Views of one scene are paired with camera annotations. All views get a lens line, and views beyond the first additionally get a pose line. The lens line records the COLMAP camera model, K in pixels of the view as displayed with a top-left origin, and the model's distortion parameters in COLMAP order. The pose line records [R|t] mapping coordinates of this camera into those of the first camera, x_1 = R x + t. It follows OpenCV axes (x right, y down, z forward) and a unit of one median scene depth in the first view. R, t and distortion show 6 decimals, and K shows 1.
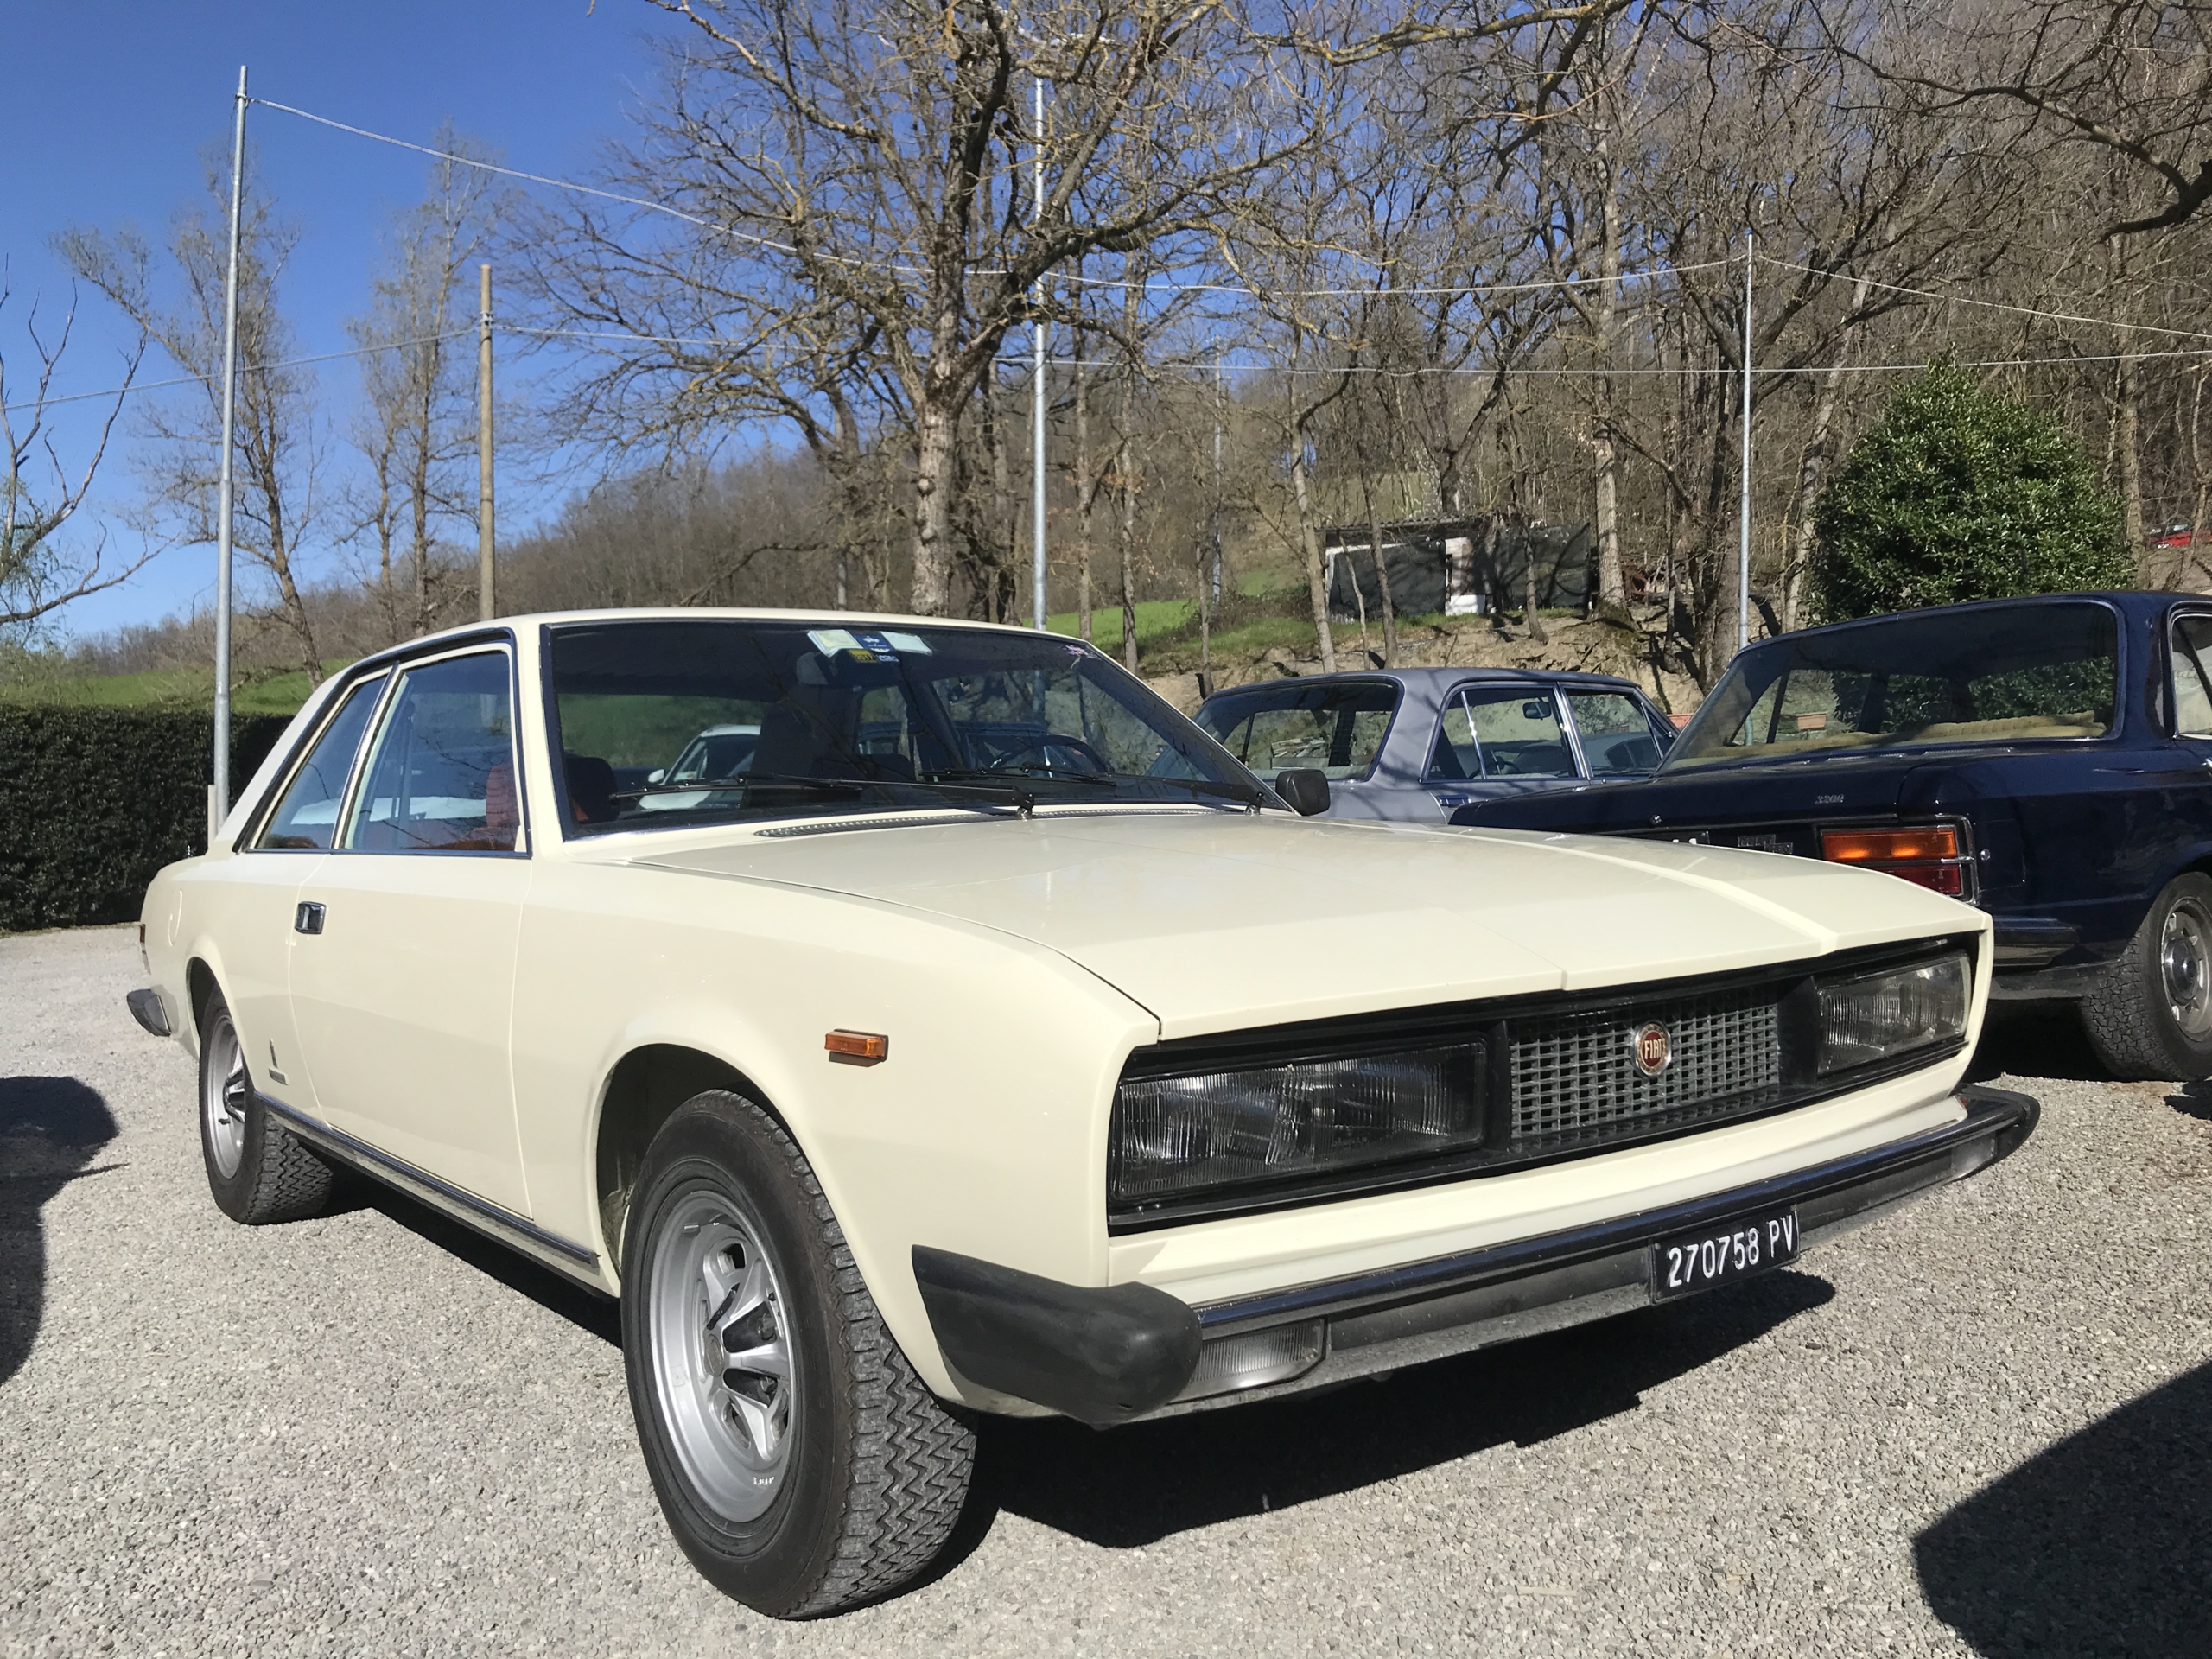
lens RADIAL K [[1827.4, 0, 1096.8], [0, 1827.4, 792.2], [0, 0, 1]] dist [0.030389, -0.039199]
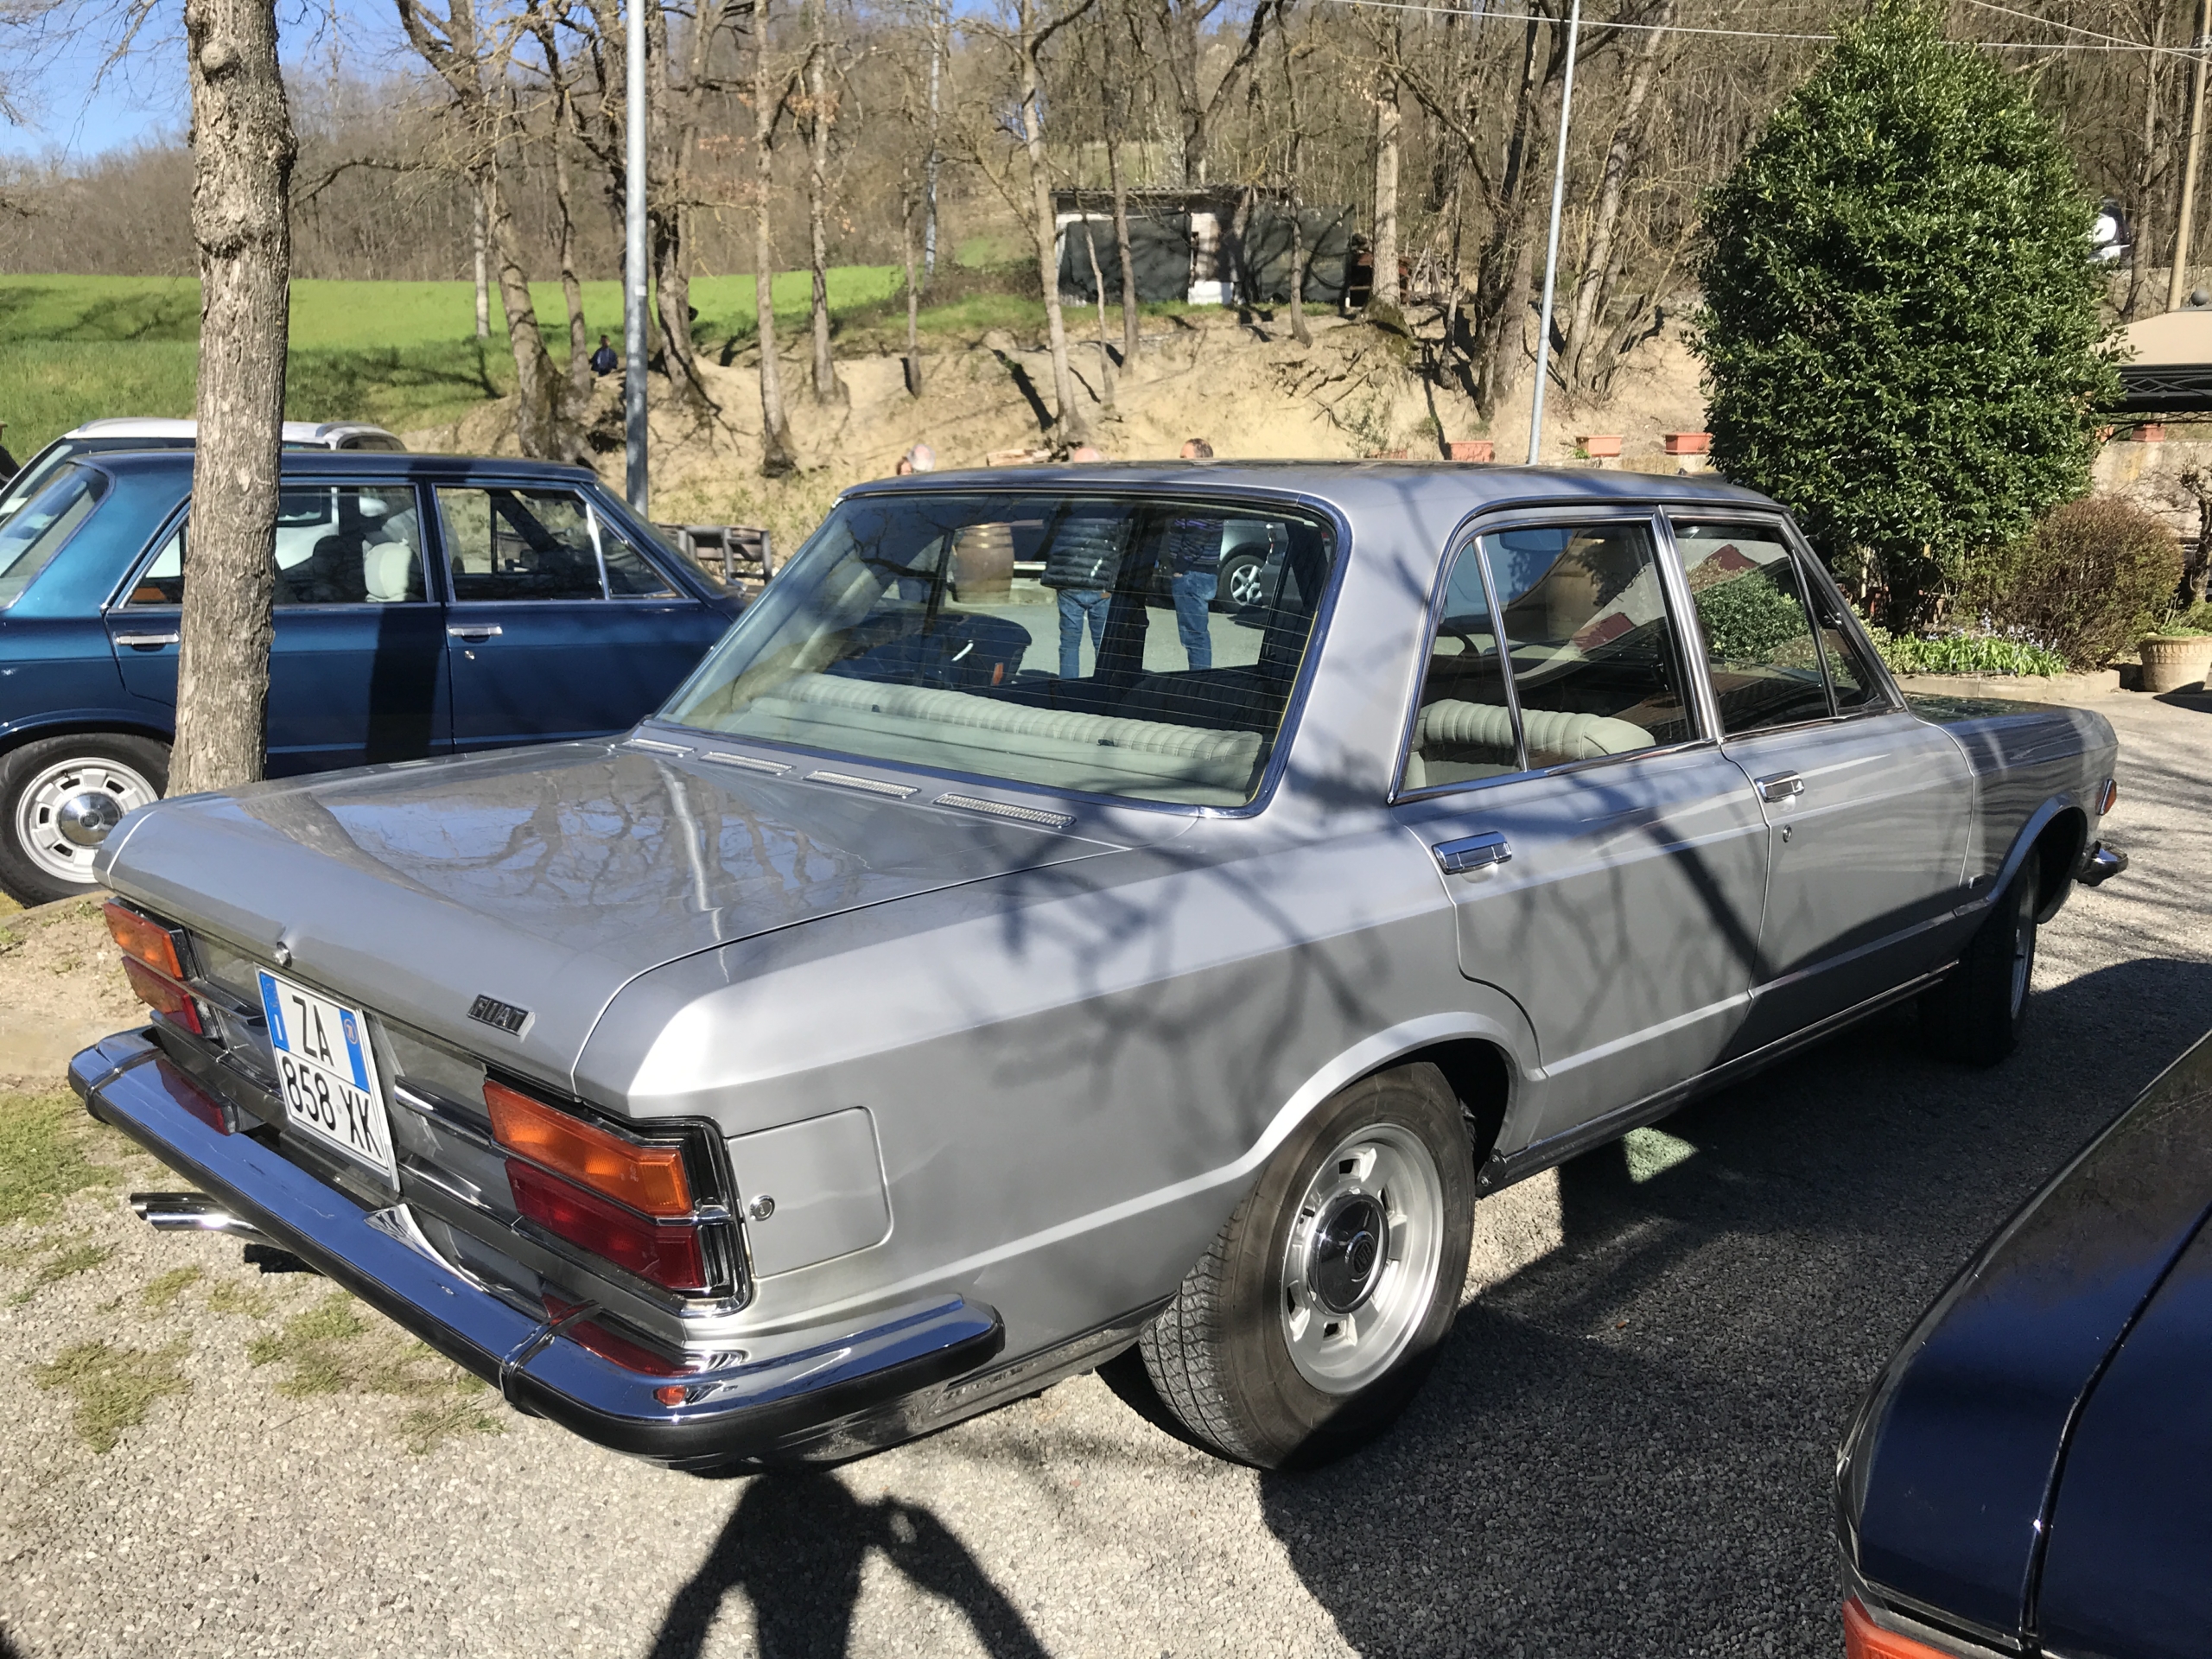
lens RADIAL K [[1818.1, 0, 1106.4], [0, 1818.1, 822.9], [0, 0, 1]] dist [0.007285, 0.008097]
pose [[0.985960, 0.012552, 0.166511, 0.012017], [-0.043528, 0.982015, 0.183716, -0.014058], [-0.161211, -0.188385, 0.968774, 0.144557]]
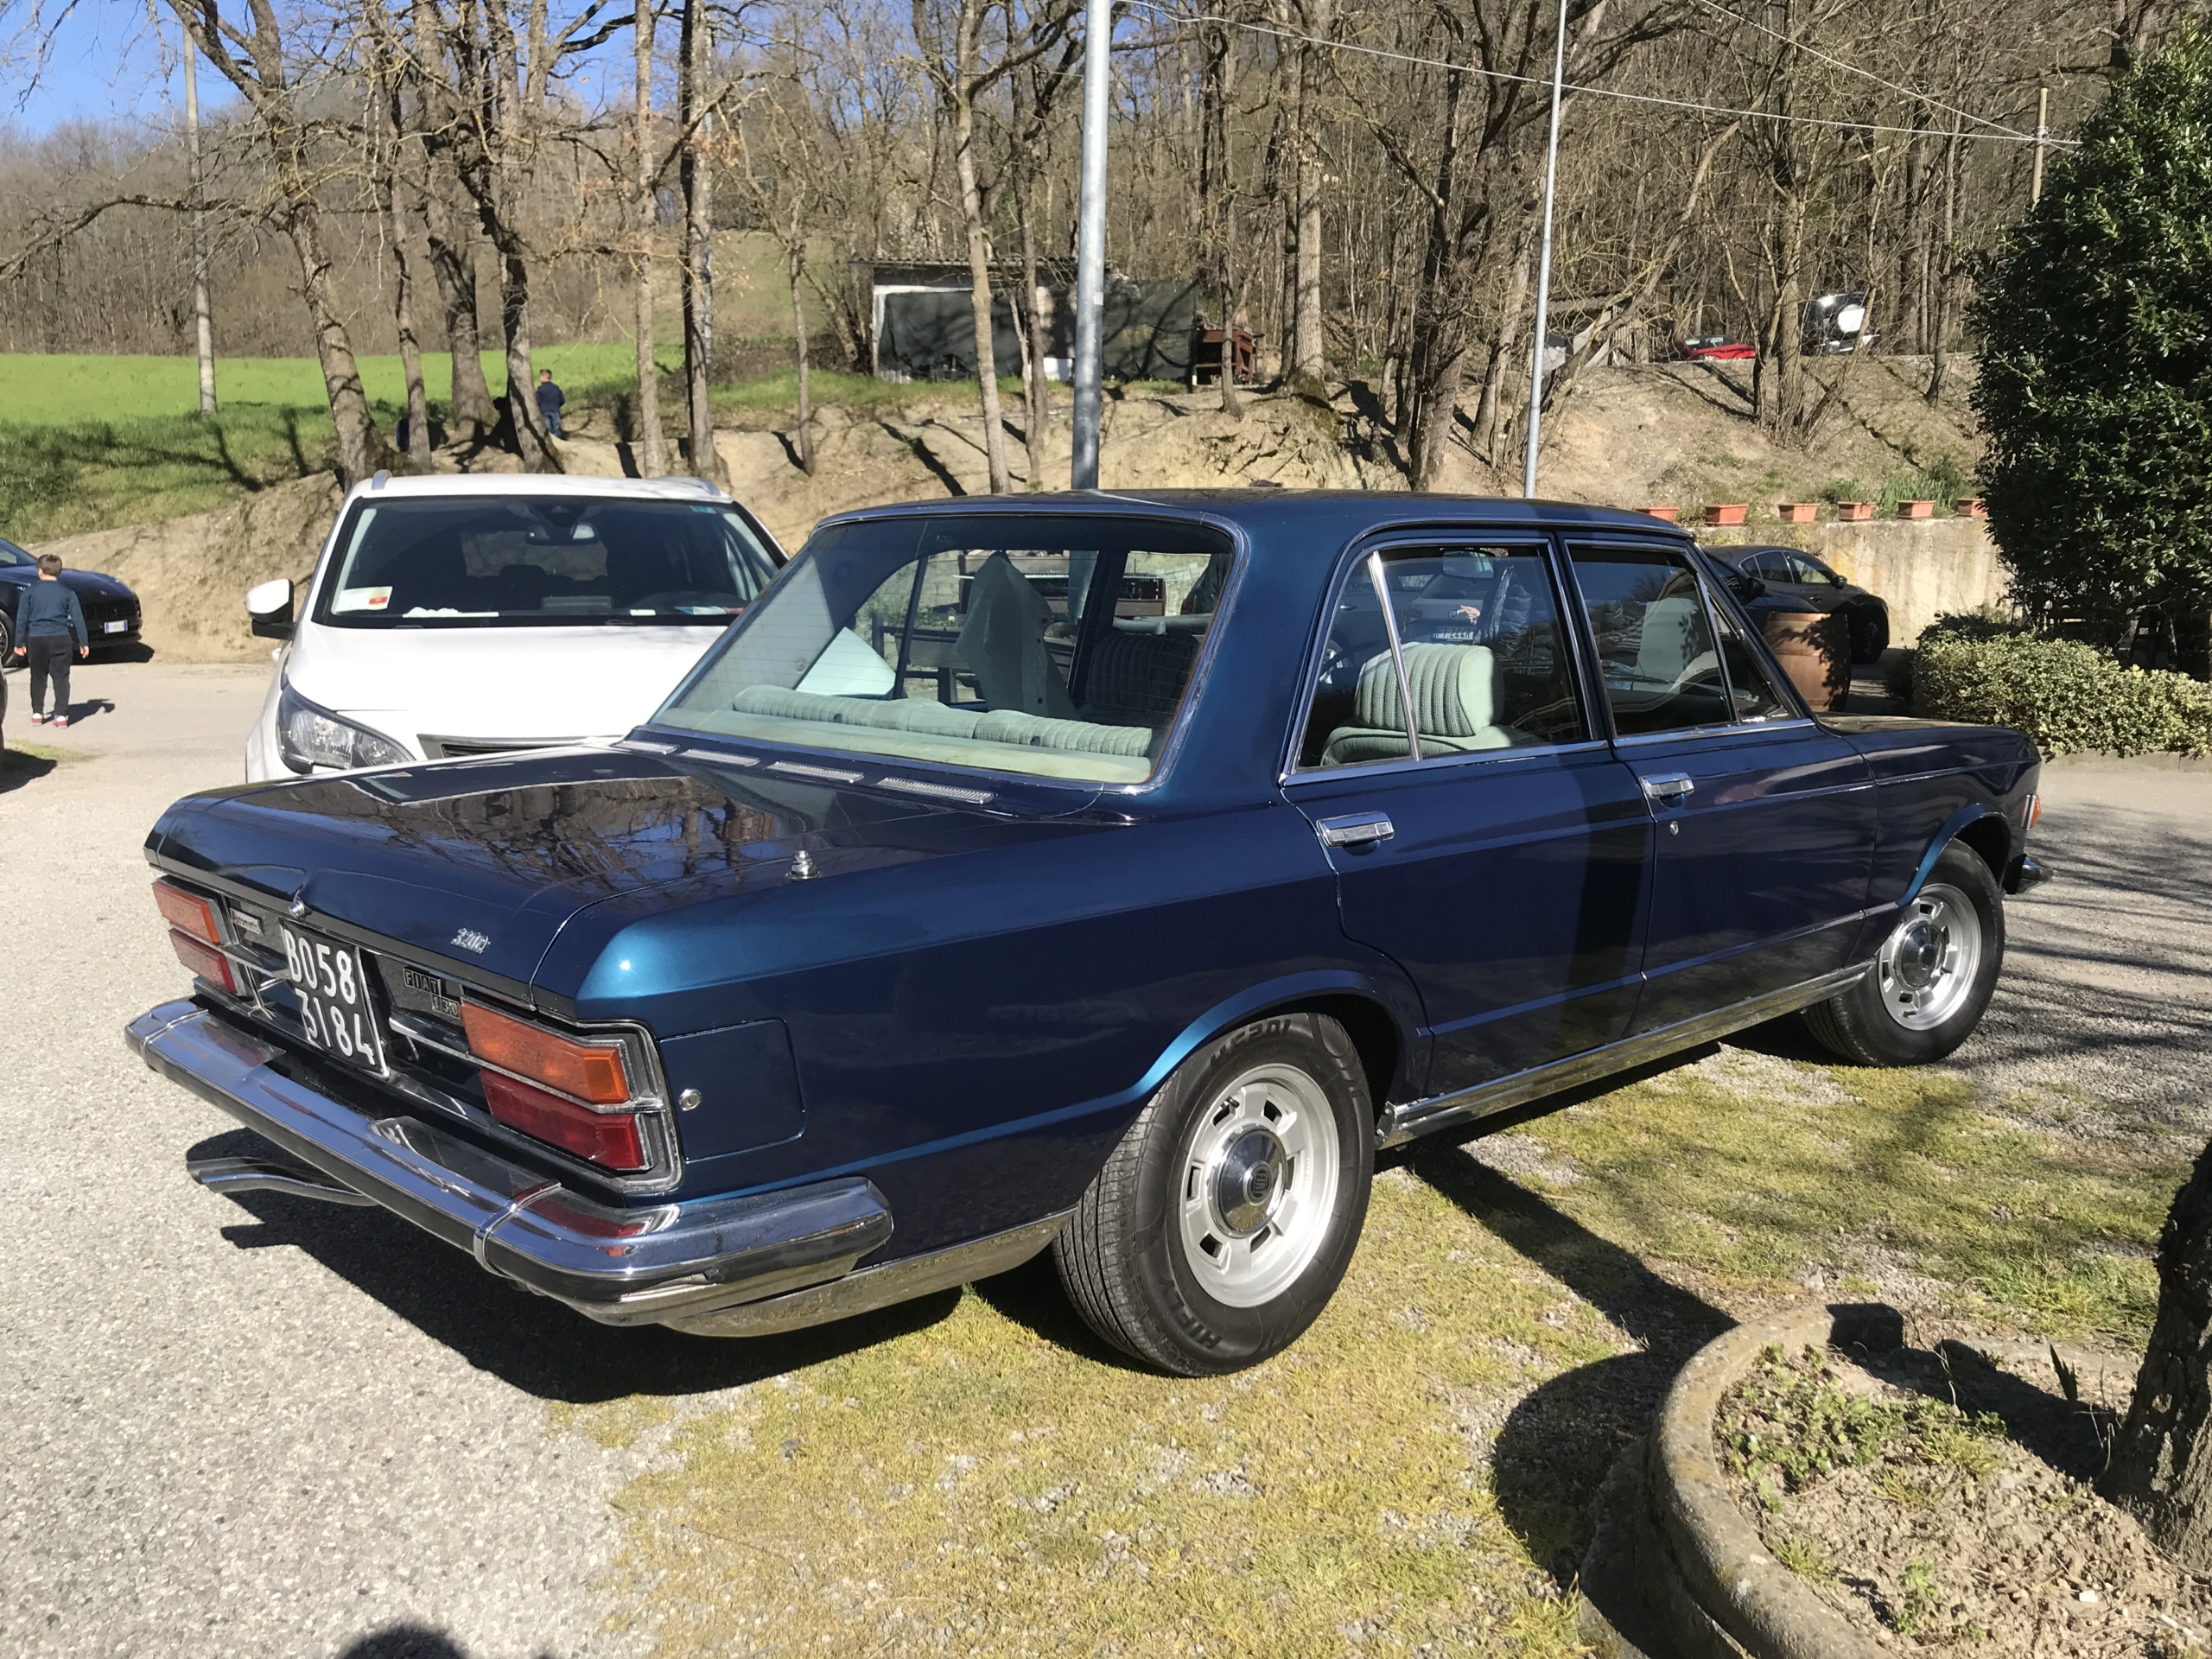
lens RADIAL K [[1799.1, 0, 1119.8], [0, 1799.1, 855.7], [0, 0, 1]] dist [0.008860, 0.007244]
pose [[0.933490, -0.026081, 0.357653, -0.094111], [-0.029436, 0.988413, 0.148908, -0.007314], [-0.357392, -0.149533, 0.921906, 0.252115]]
